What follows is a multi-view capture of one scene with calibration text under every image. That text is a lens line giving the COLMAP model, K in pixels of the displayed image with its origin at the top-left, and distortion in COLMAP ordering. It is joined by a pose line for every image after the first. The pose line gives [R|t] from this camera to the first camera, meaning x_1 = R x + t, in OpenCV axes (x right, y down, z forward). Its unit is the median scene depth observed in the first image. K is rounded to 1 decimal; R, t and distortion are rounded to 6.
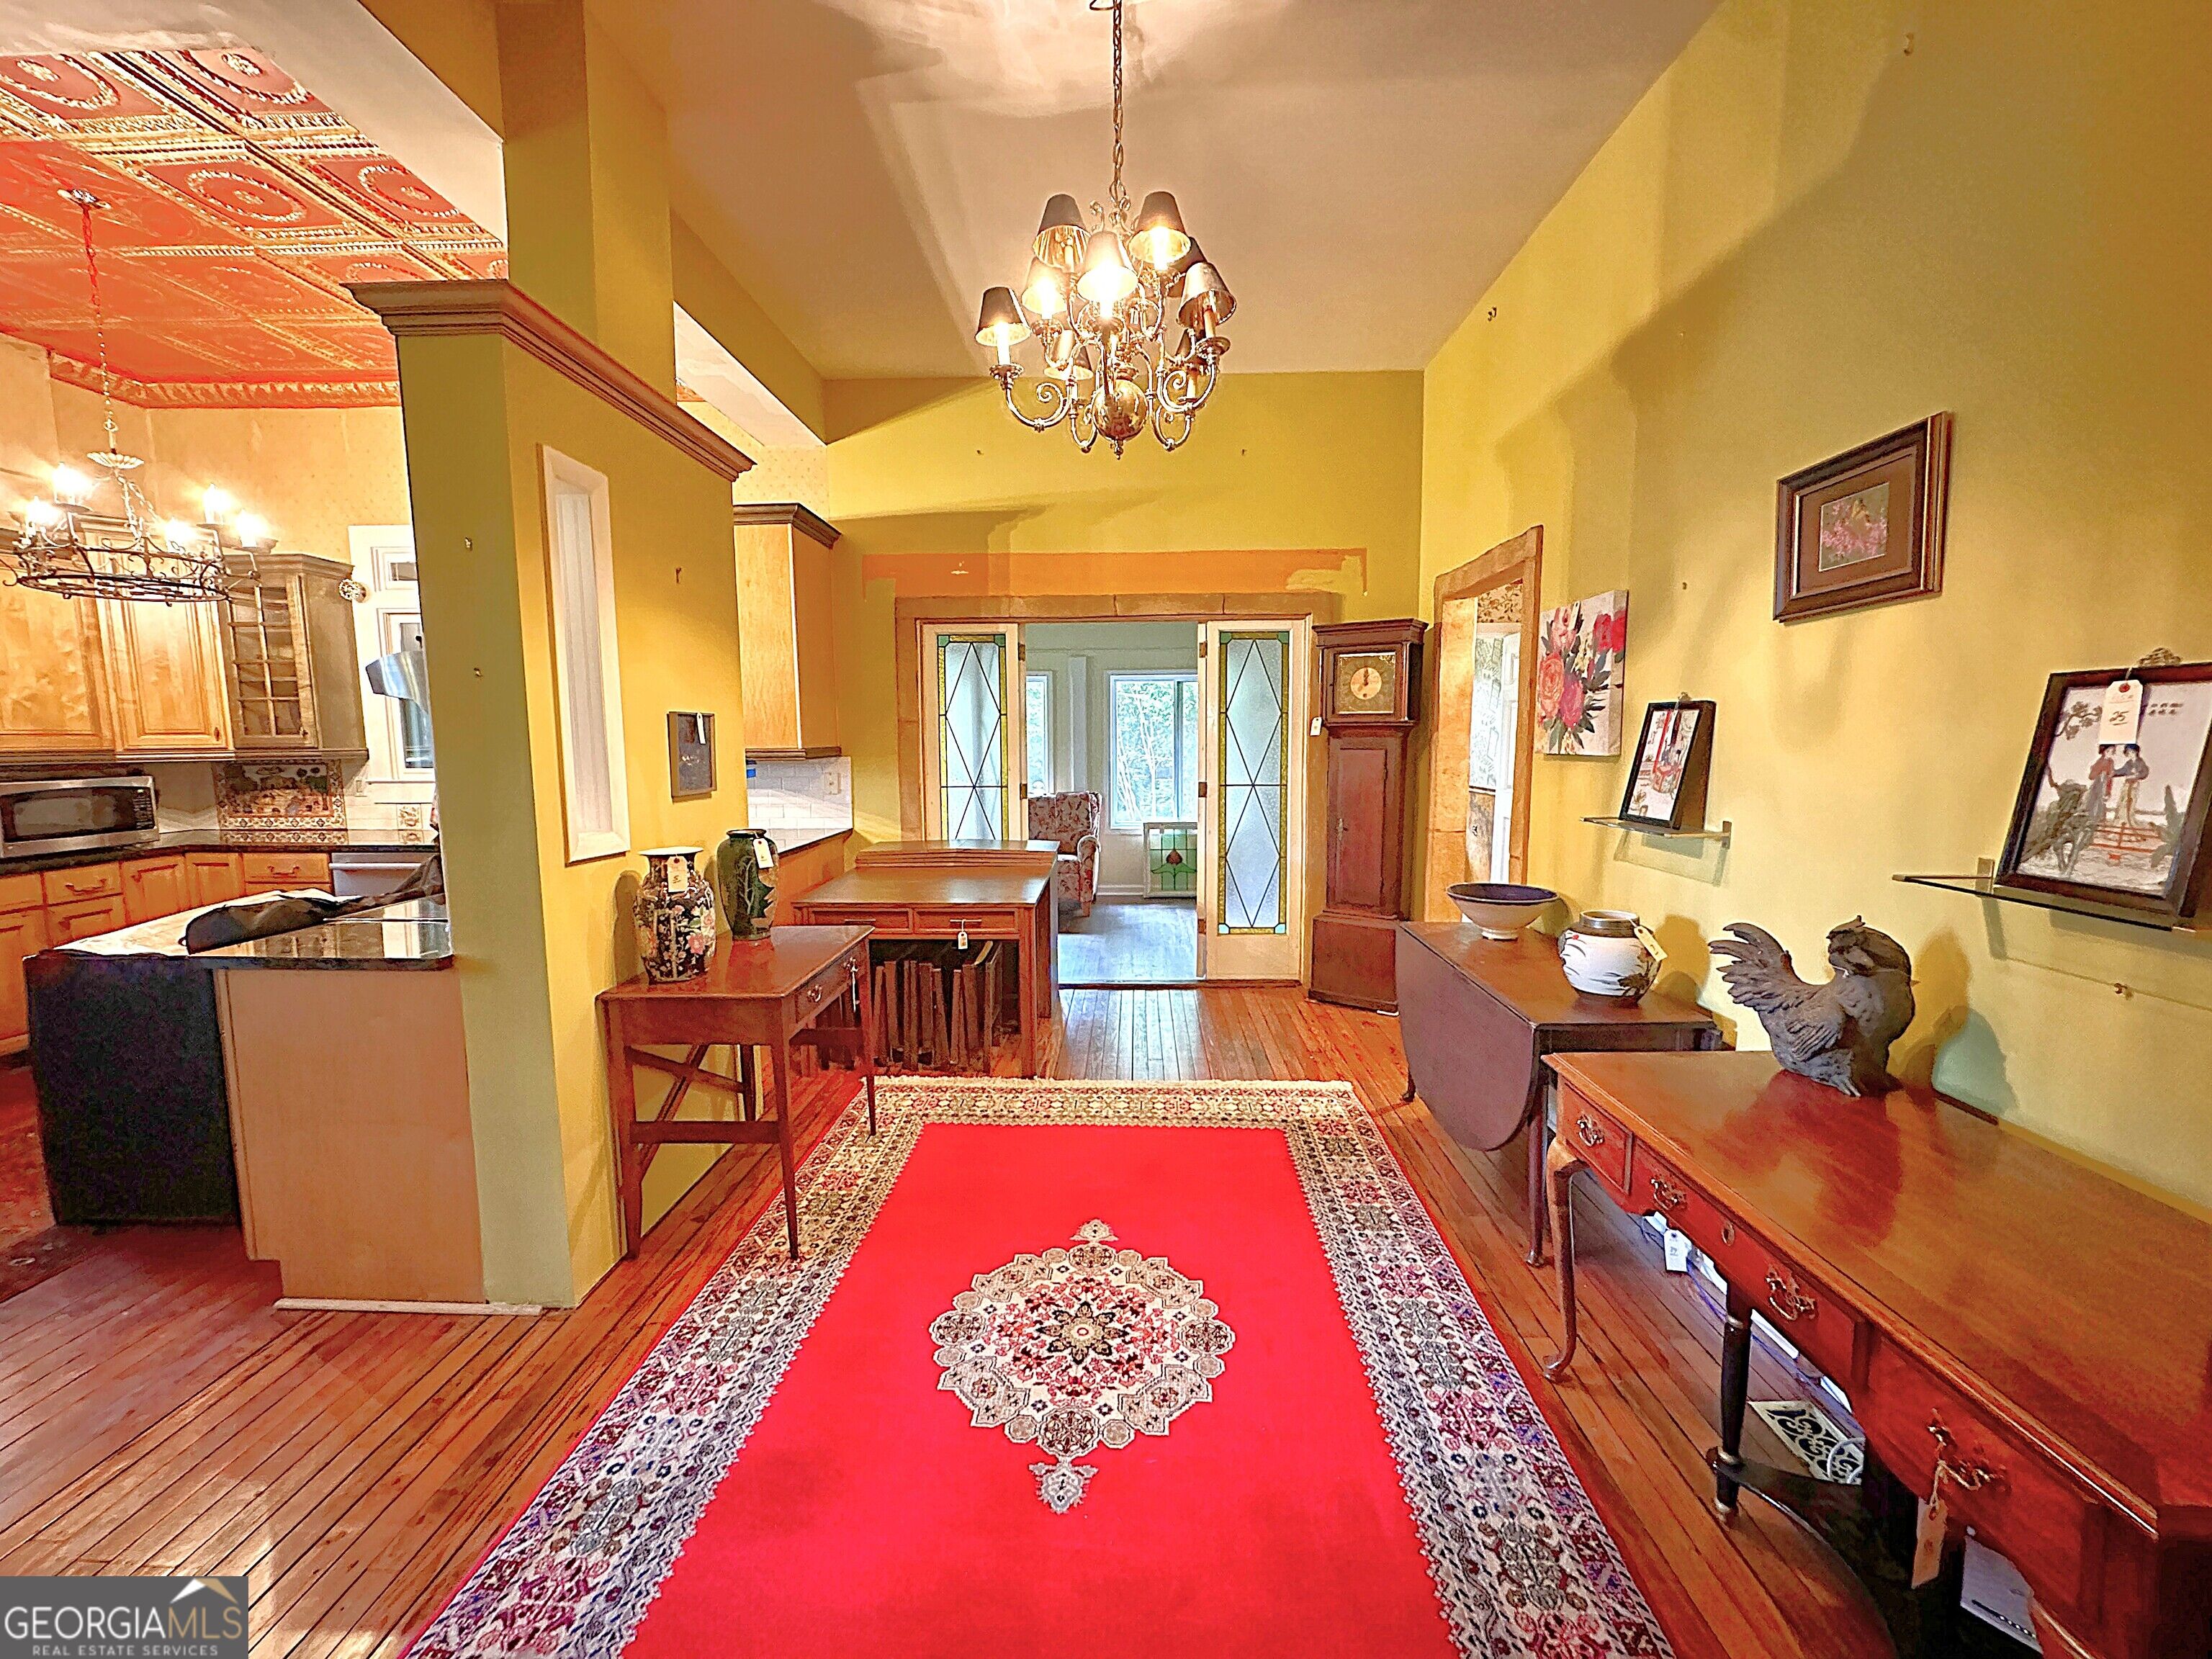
lens RADIAL K [[887.7, 0, 1104.5], [0, 887.7, 825.0], [0, 0, 1]] dist [-0.003466, 0.000239]
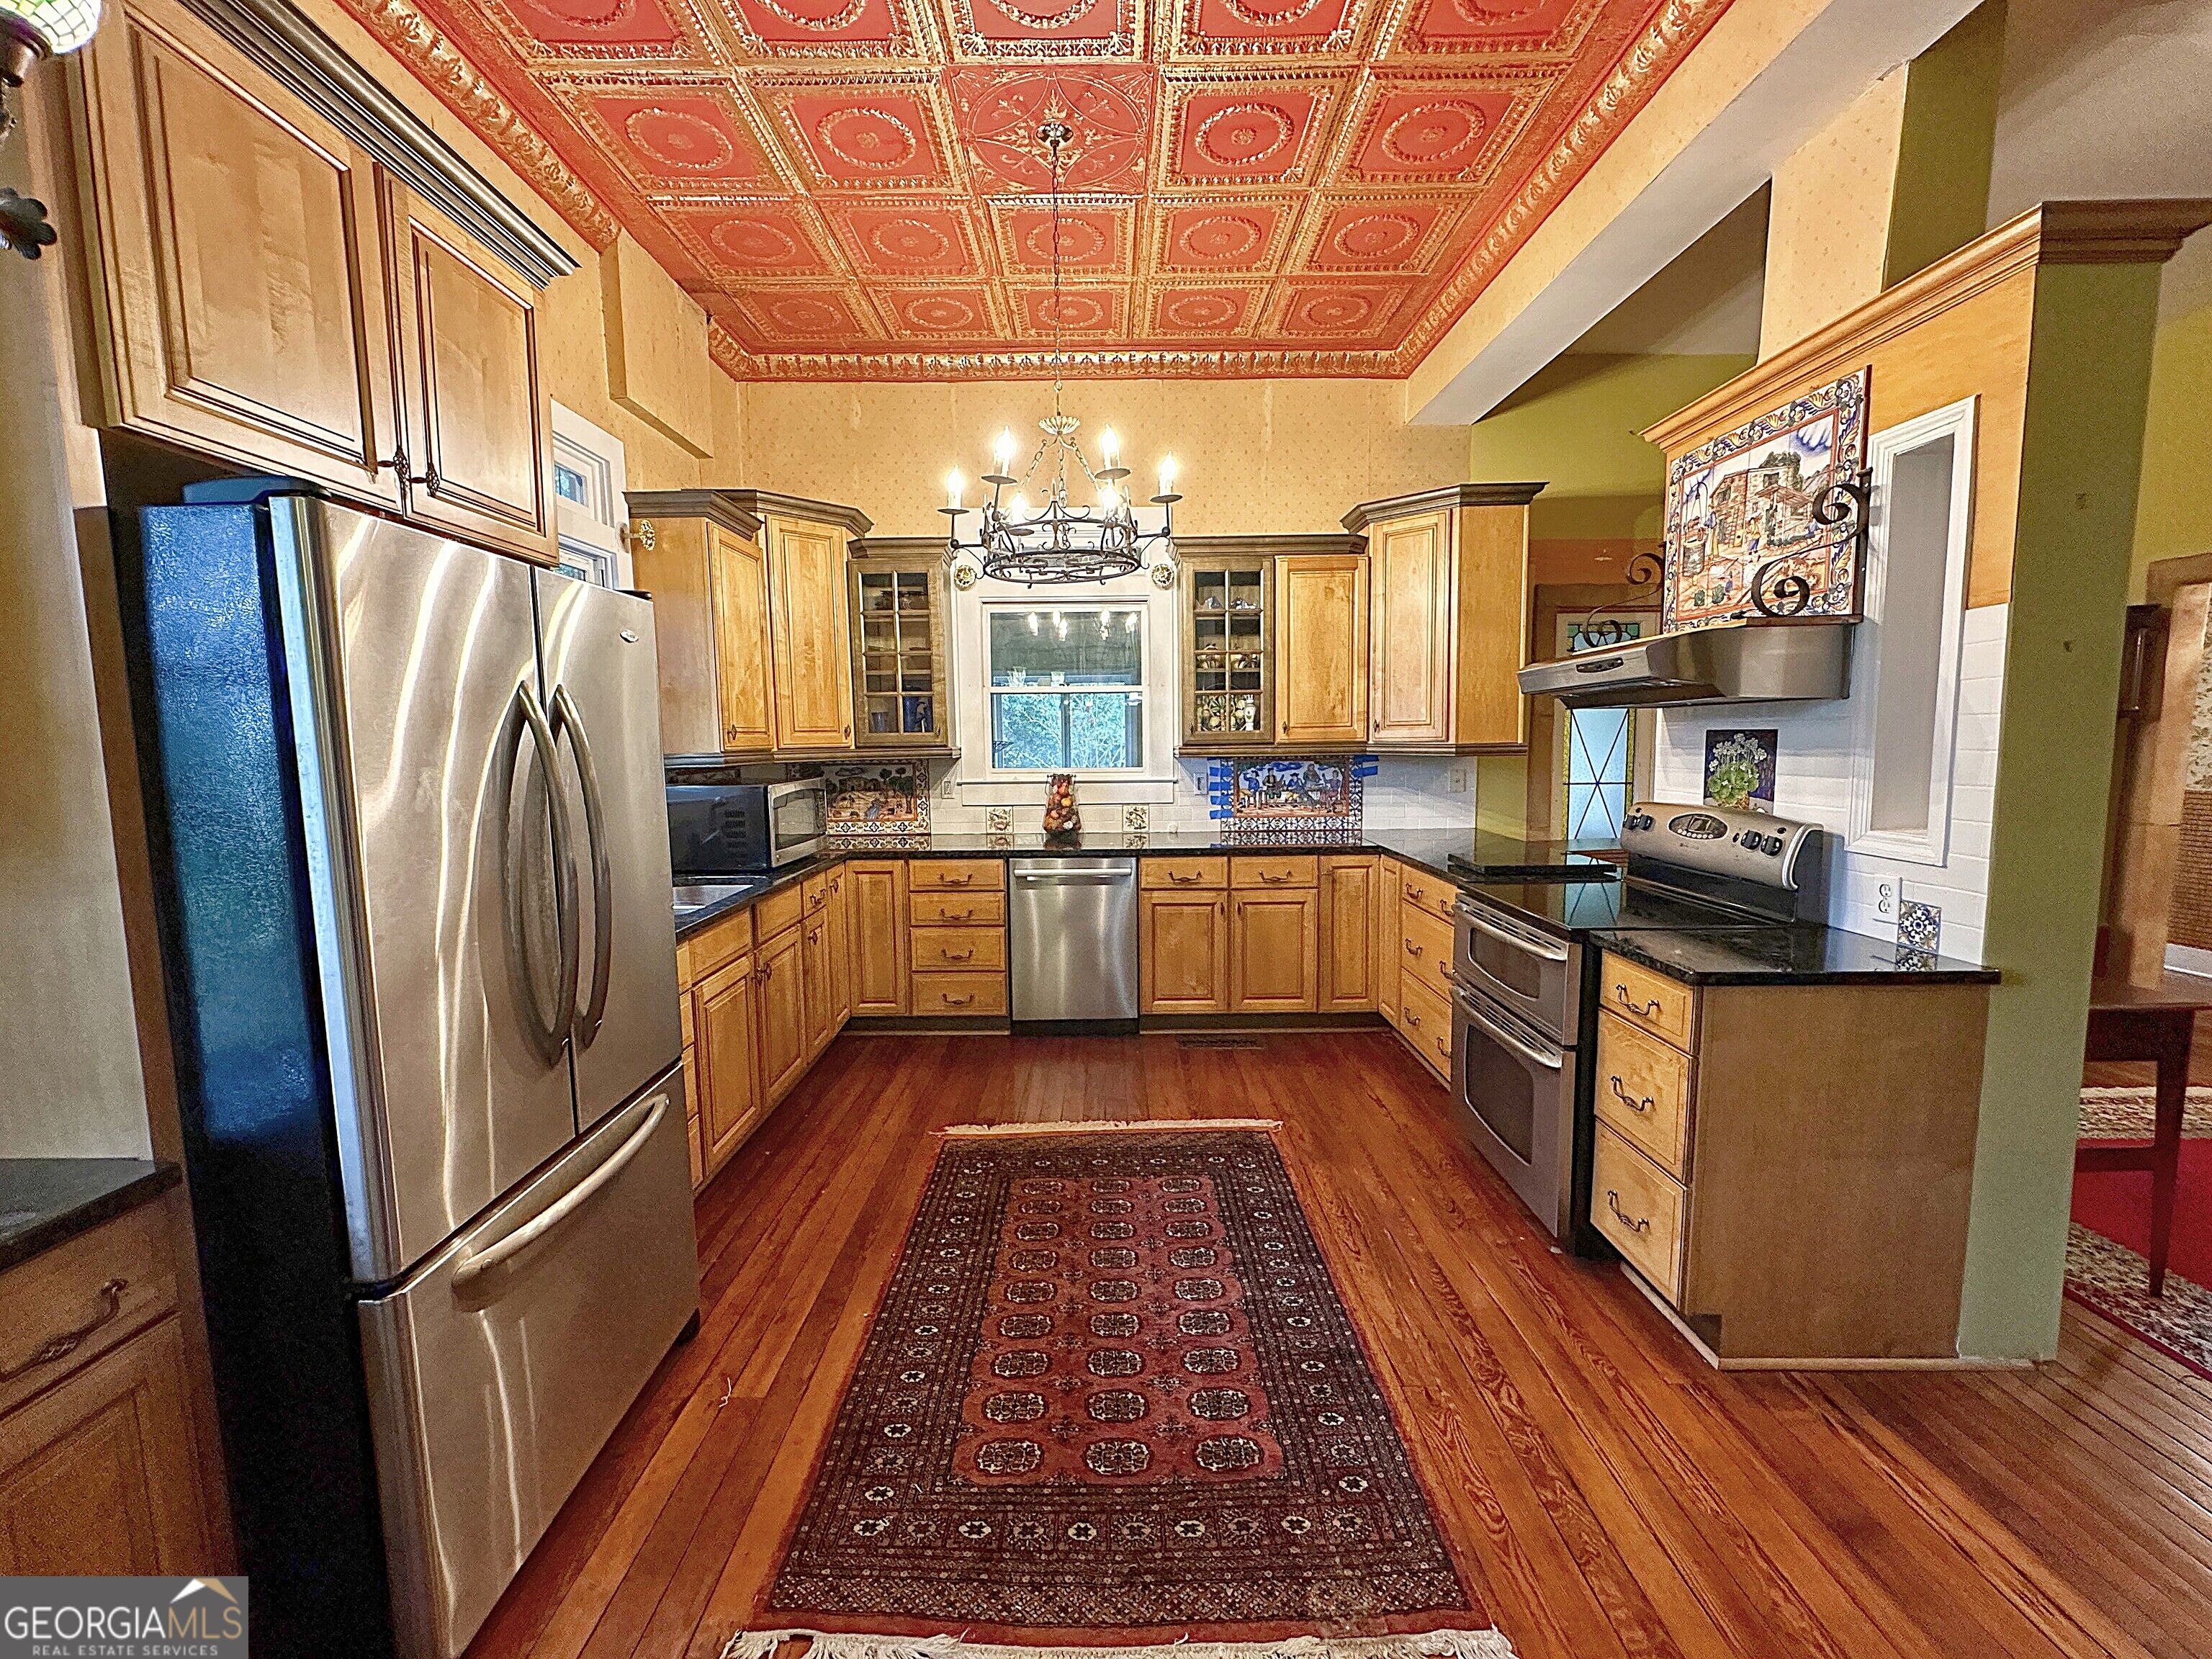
lens RADIAL K [[887.7, 0, 1104.5], [0, 887.7, 825.0], [0, 0, 1]] dist [-0.003466, 0.000239]
pose [[0.999631, -0.008550, 0.025787, -1.272341], [0.008670, 0.999952, -0.004526, 0.002382], [-0.025748, 0.004748, 0.999657, 0.108121]]
